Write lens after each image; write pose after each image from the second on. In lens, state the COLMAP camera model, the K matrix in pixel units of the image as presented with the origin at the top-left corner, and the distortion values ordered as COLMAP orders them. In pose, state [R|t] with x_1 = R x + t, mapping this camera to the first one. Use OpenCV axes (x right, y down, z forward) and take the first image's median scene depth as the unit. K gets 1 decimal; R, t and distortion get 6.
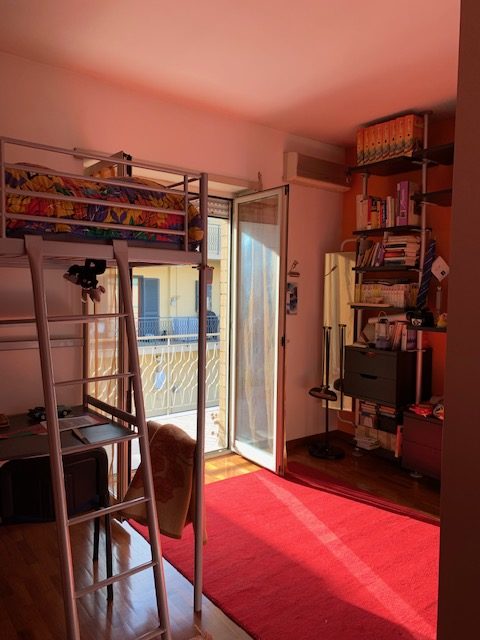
lens RADIAL K [[490.6, 0, 240.7], [0, 490.6, 323.3], [0, 0, 1]] dist [0.022244, -0.010891]
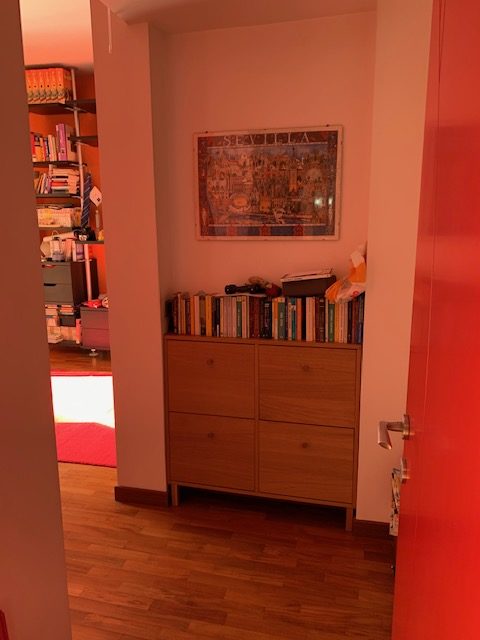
lens RADIAL K [[490.6, 0, 237.1], [0, 490.6, 315.2], [0, 0, 1]] dist [0.022244, -0.010891]
pose [[0.791956, -0.131198, 0.596315, -0.118778], [0.054634, 0.987951, 0.144805, 0.032228], [-0.608128, -0.082100, 0.789582, -0.285293]]
